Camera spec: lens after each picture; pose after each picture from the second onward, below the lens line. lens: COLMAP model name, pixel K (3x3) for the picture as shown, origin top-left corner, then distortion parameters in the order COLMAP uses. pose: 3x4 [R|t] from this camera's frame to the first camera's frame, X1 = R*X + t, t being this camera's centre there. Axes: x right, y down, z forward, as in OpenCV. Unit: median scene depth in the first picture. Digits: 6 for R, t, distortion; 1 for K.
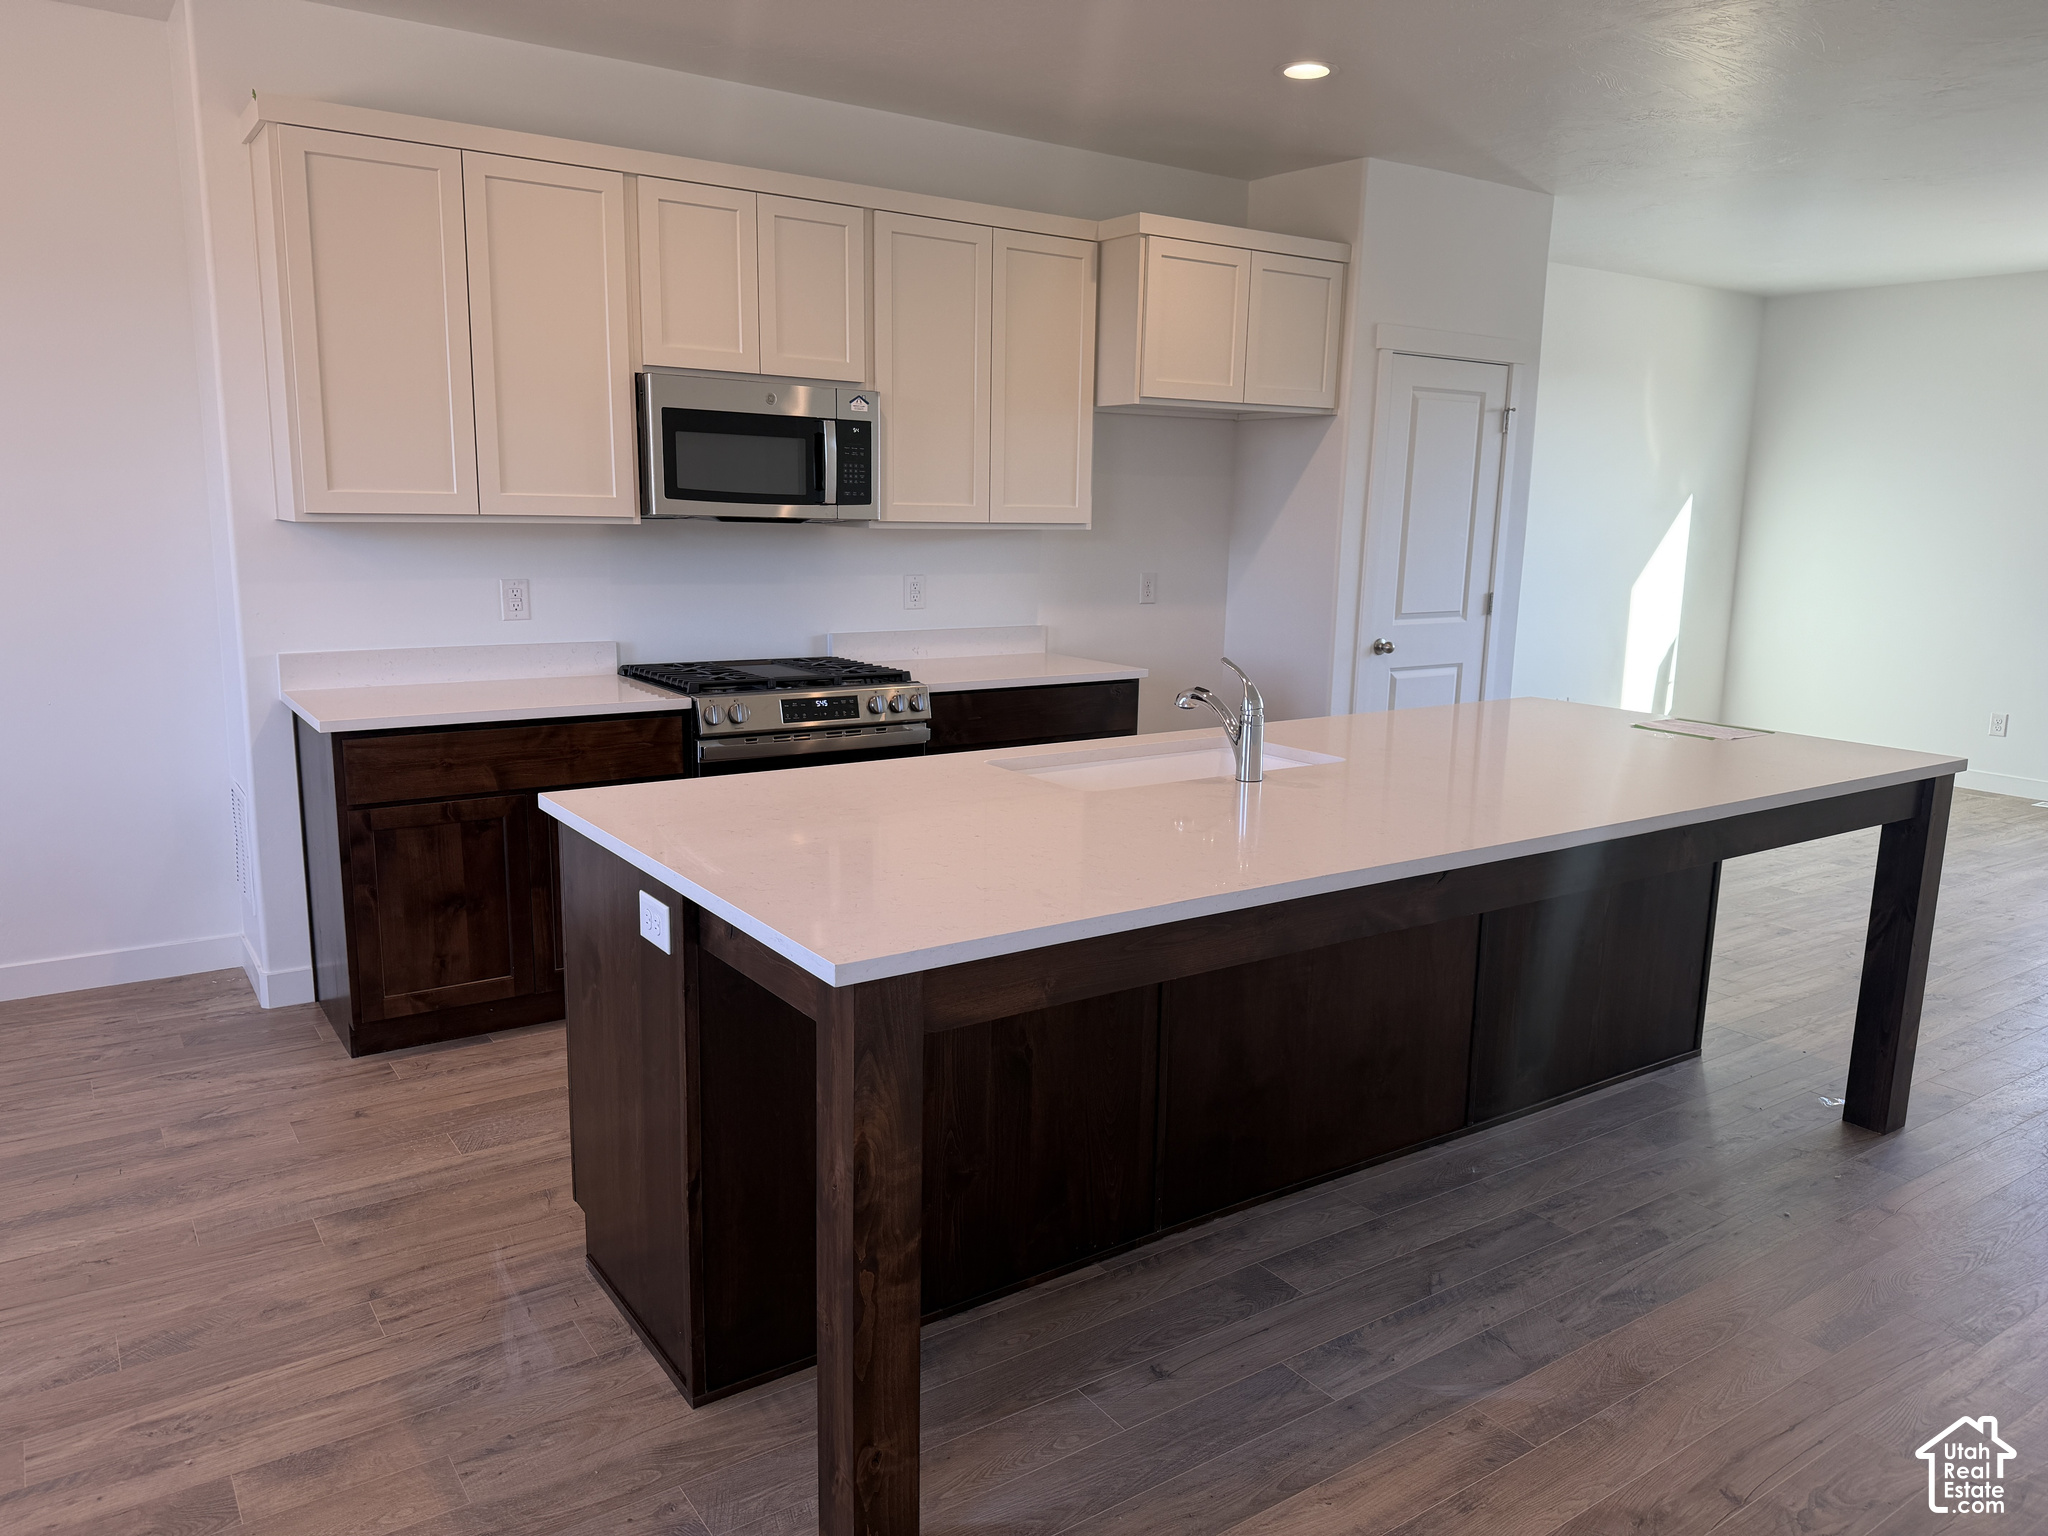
lens RADIAL K [[1456.2, 0, 1022.0], [0, 1456.2, 772.9], [0, 0, 1]] dist [0.018605, -0.025111]
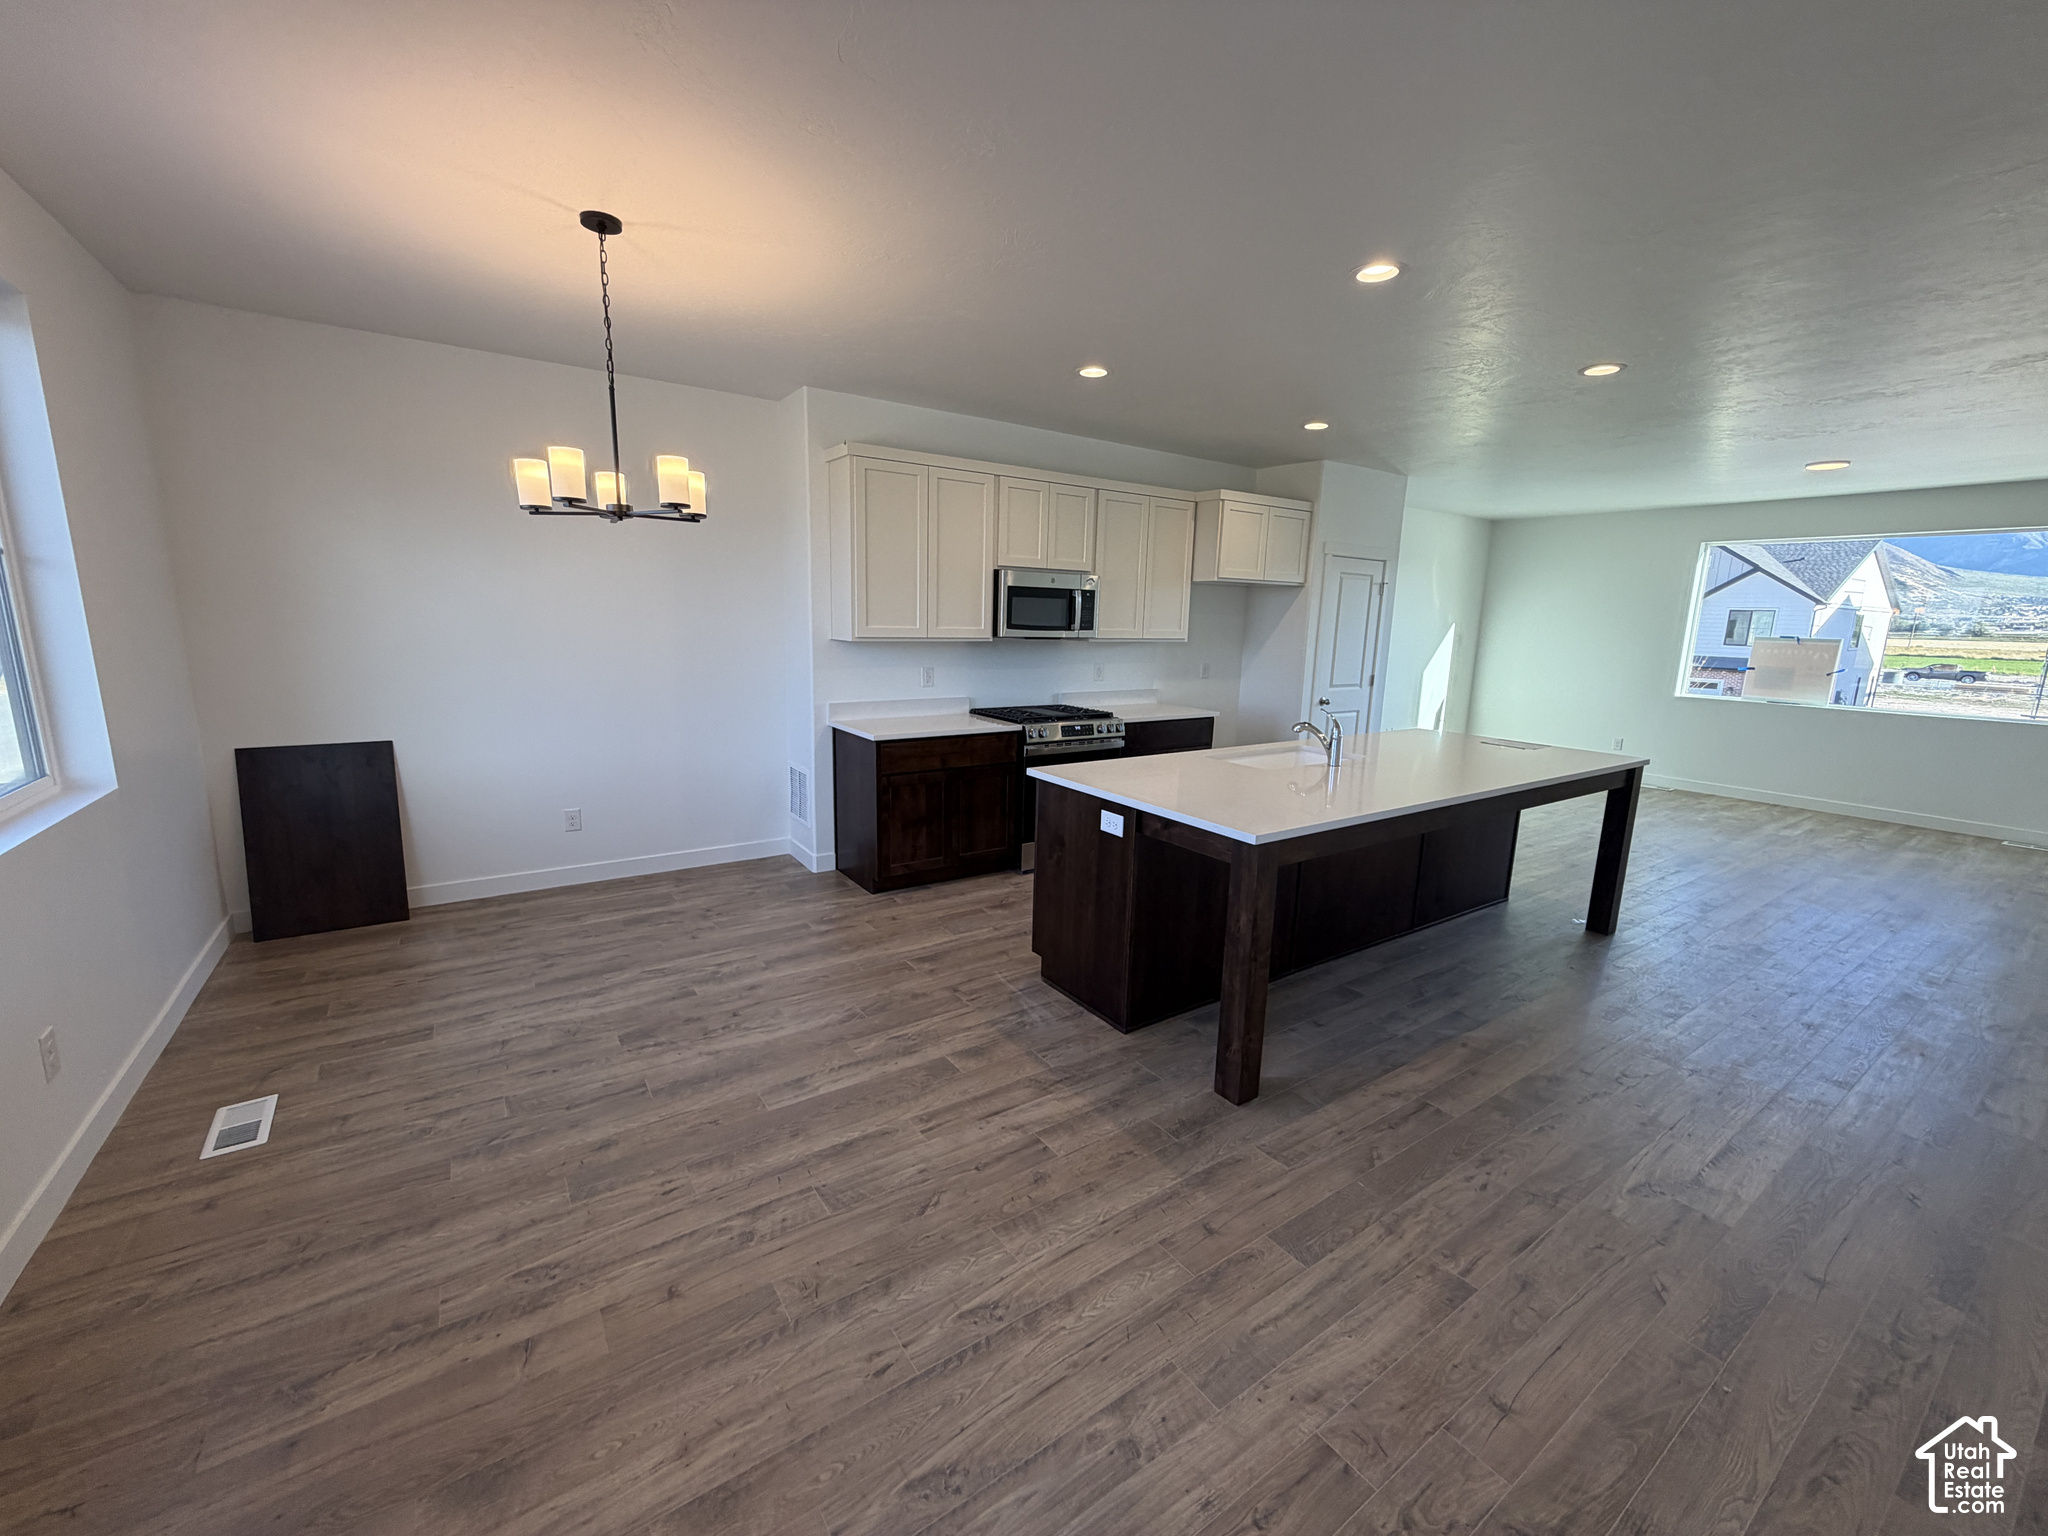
lens RADIAL K [[816.7, 0, 1021.0], [0, 816.7, 765.9], [0, 0, 1]] dist [-0.000466, 0.000071]
pose [[0.999938, 0.008709, -0.006944, -0.226220], [-0.008713, 0.999962, -0.000458, 0.007118], [0.006939, 0.000519, 0.999976, -0.172762]]
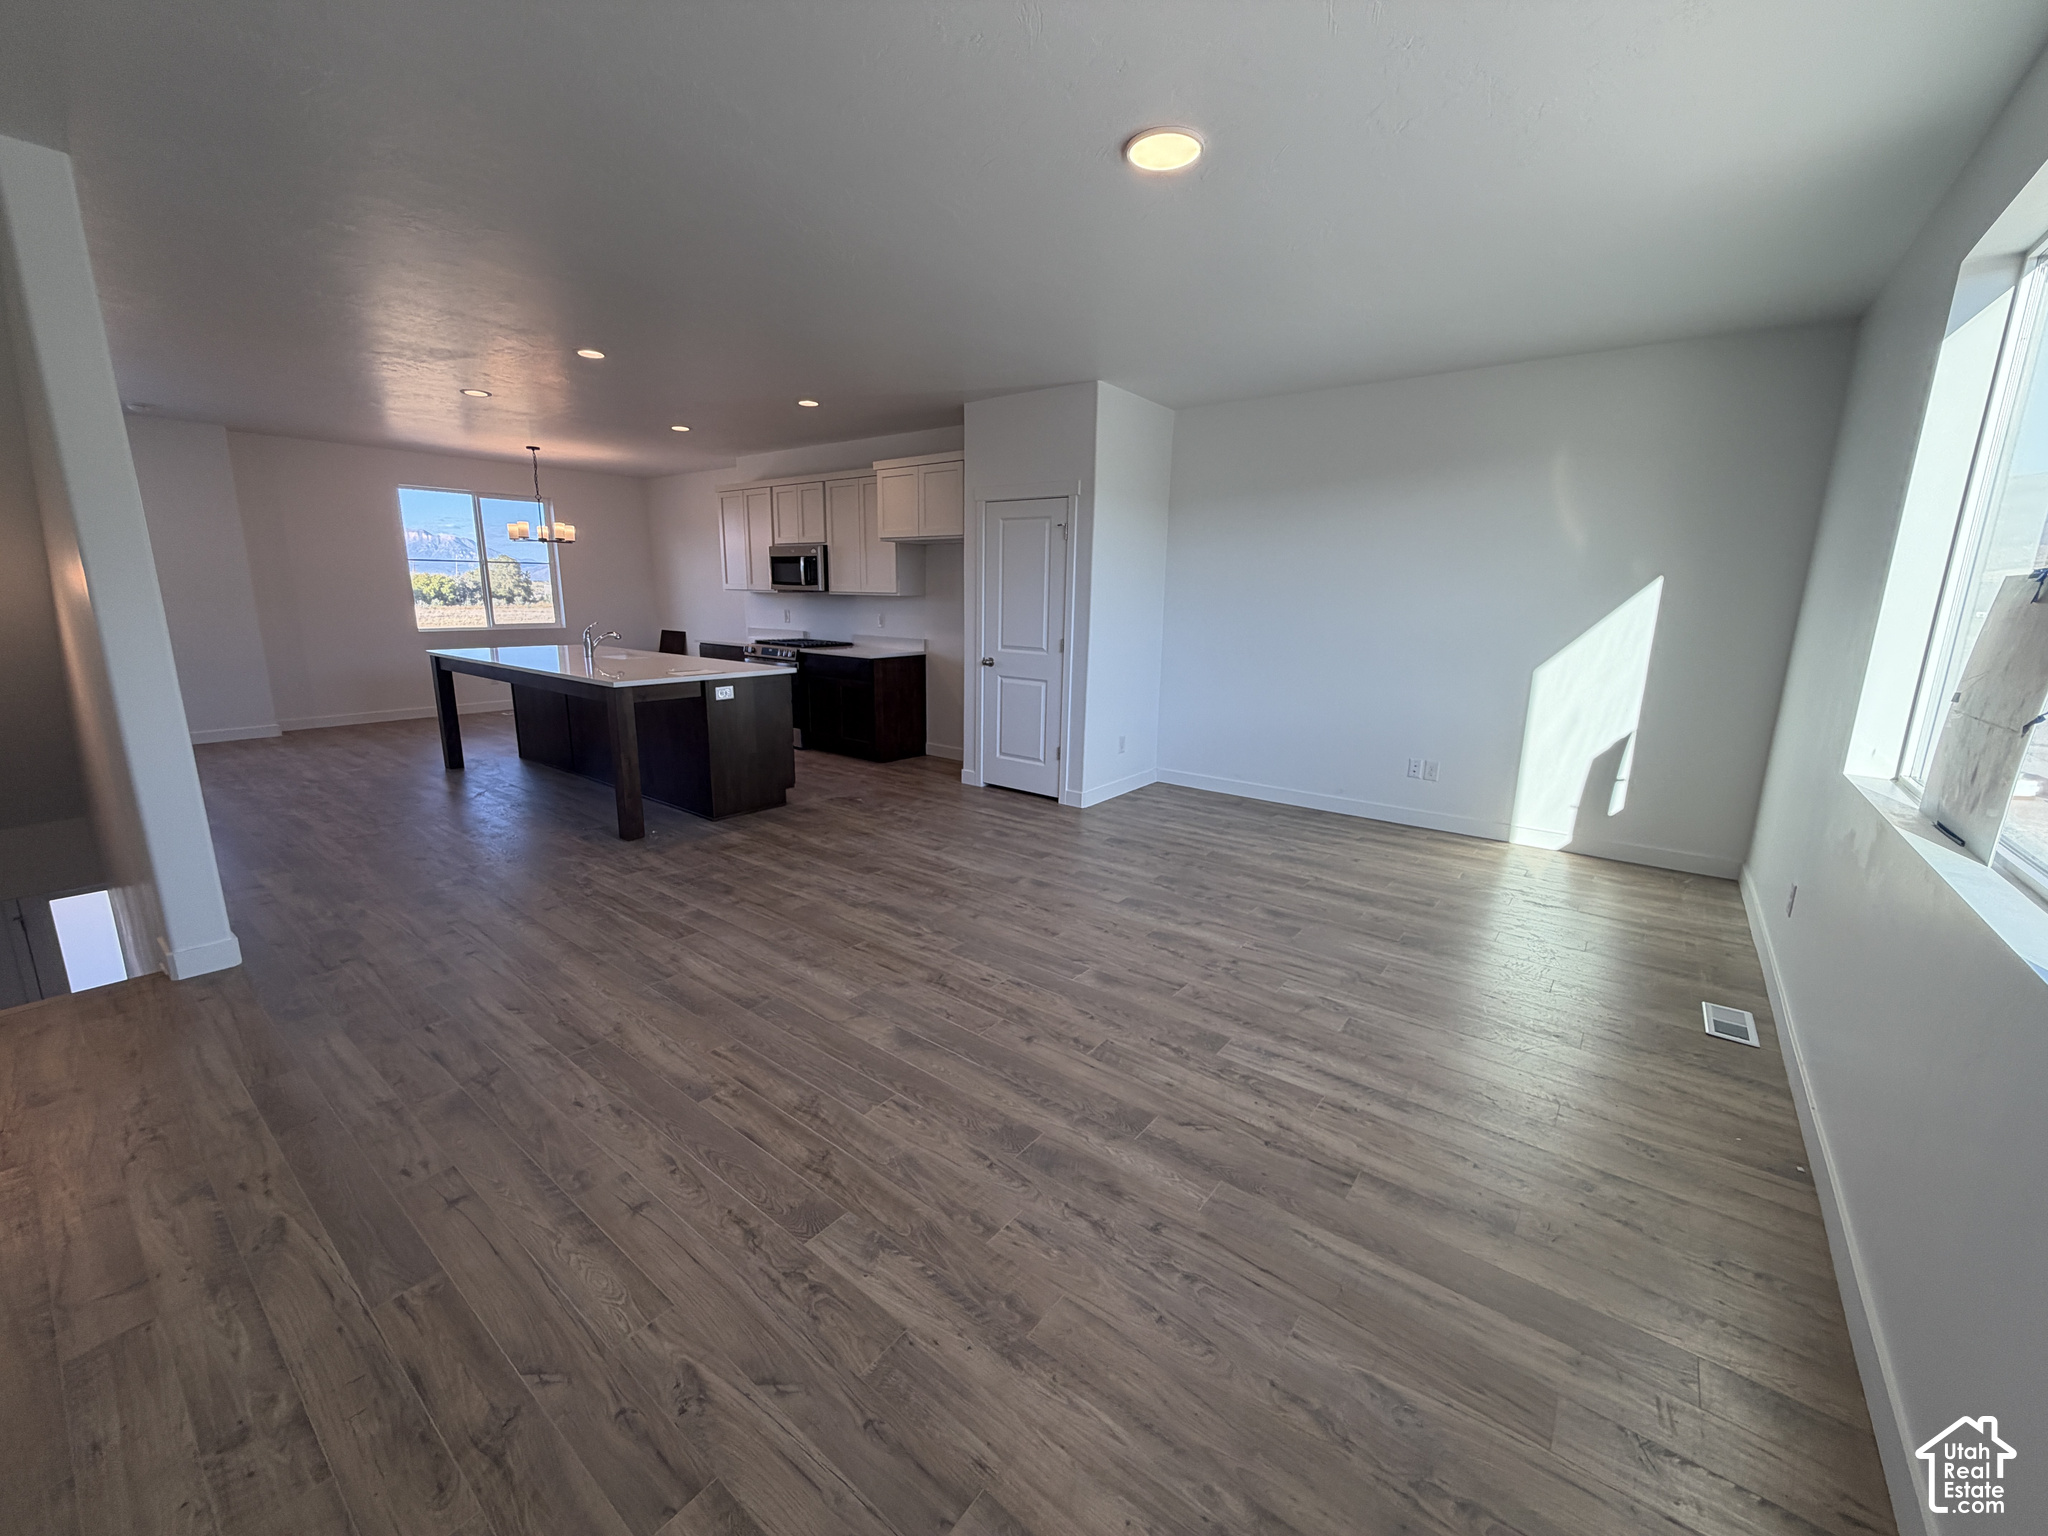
lens RADIAL K [[816.7, 0, 1025.2], [0, 816.7, 768.7], [0, 0, 1]] dist [-0.000466, 0.000071]
pose [[0.300246, 0.192236, -0.934290, 1.796479], [-0.185864, 0.972498, 0.140367, -0.156628], [0.935579, 0.131506, 0.327718, 1.038660]]
